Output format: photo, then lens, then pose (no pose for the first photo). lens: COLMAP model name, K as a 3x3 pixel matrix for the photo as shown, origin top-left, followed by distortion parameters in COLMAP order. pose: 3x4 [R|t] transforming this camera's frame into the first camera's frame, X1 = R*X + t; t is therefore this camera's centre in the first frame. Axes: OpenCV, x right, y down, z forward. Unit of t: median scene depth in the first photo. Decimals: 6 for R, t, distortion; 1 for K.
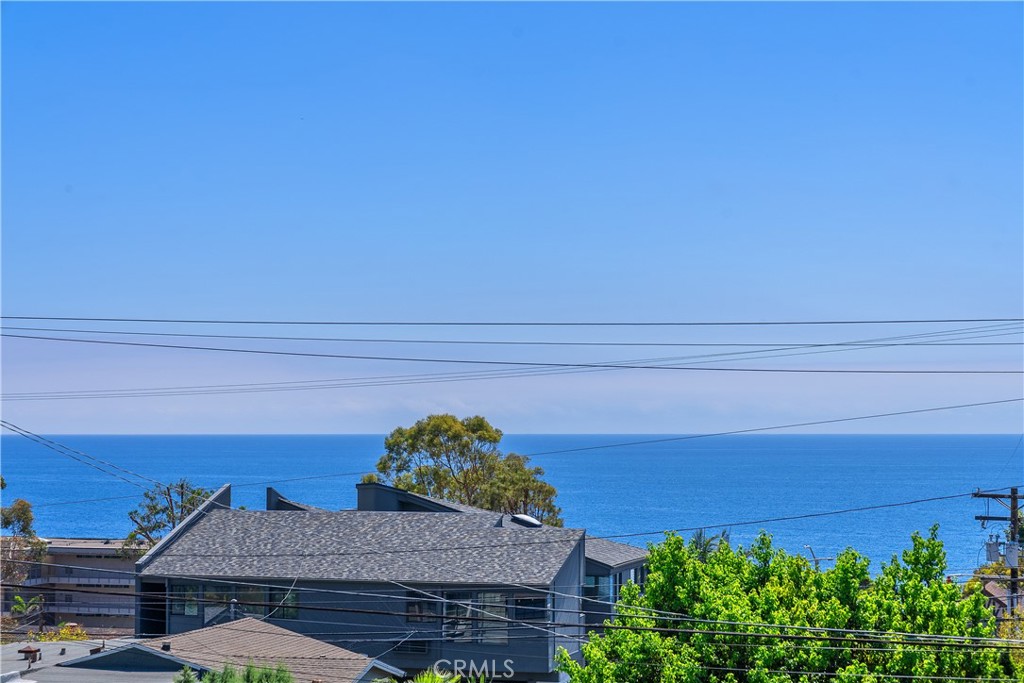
lens RADIAL K [[2042.7, 0, 512.0], [0, 2042.7, 341.5], [0, 0, 1]] dist [-0.015505, -0.091268]
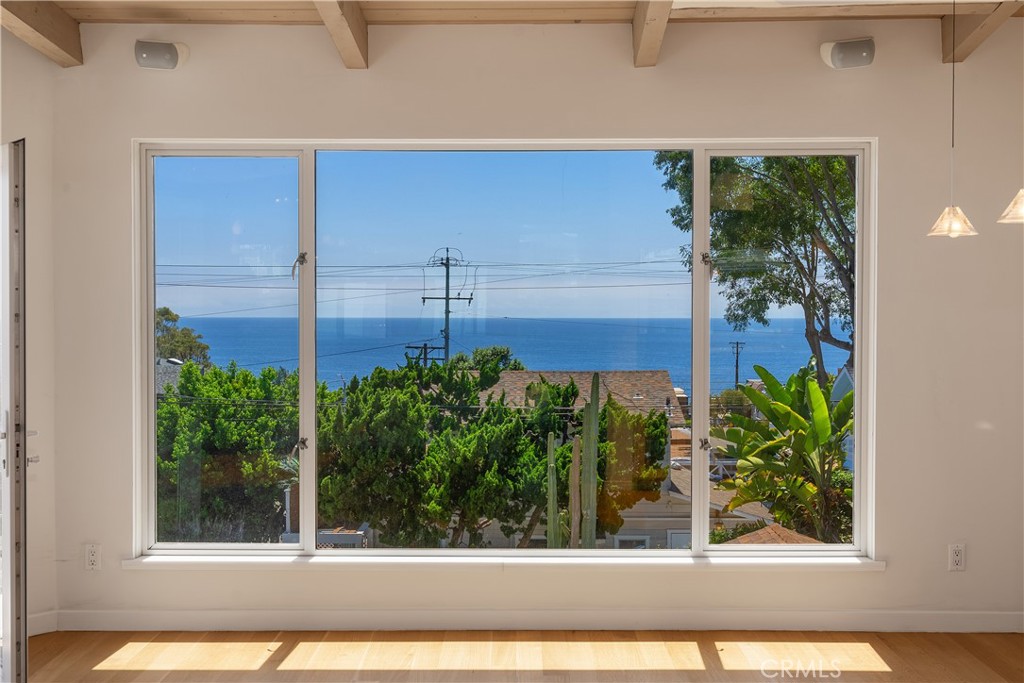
lens RADIAL K [[1084.8, 0, 496.0], [0, 1084.8, 340.6], [0, 0, 1]] dist [0.018204, 0.004800]
pose [[0.965187, -0.006762, 0.261474, 0.042195], [-0.010644, 0.997822, 0.065096, -0.003114], [-0.261344, -0.065613, 0.963013, -0.095555]]
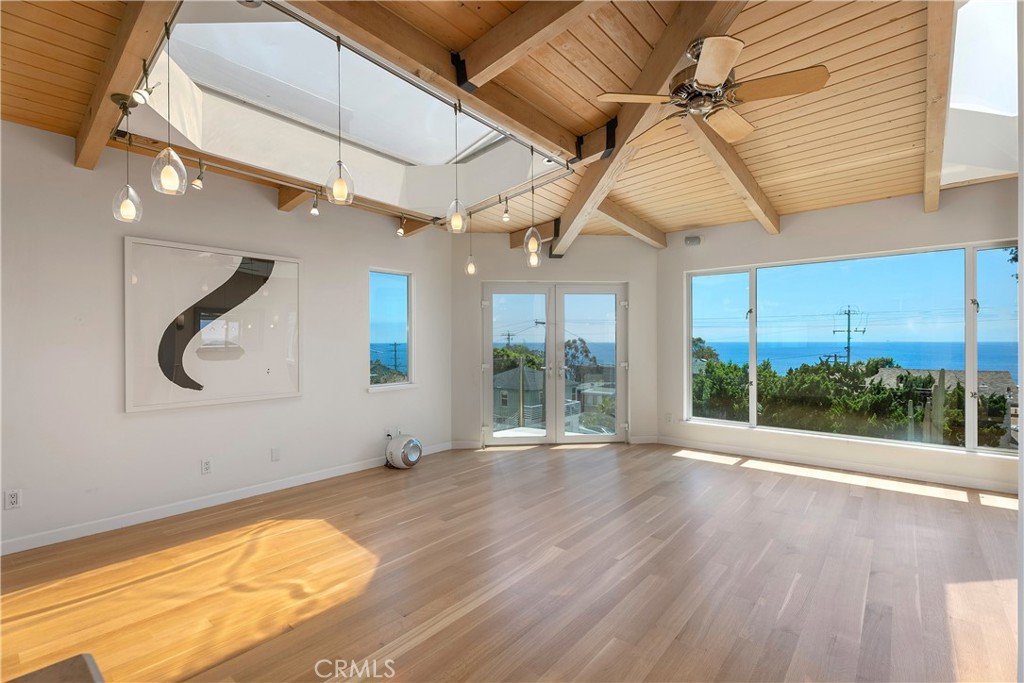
lens RADIAL K [[456.7, 0, 514.1], [0, 456.7, 341.1], [0, 0, 1]] dist [0.000735, 0.000024]
pose [[0.914181, -0.004701, -0.405278, 0.043632], [0.021833, 0.999052, 0.037661, -0.002234], [0.404717, -0.043277, 0.913417, -0.113763]]
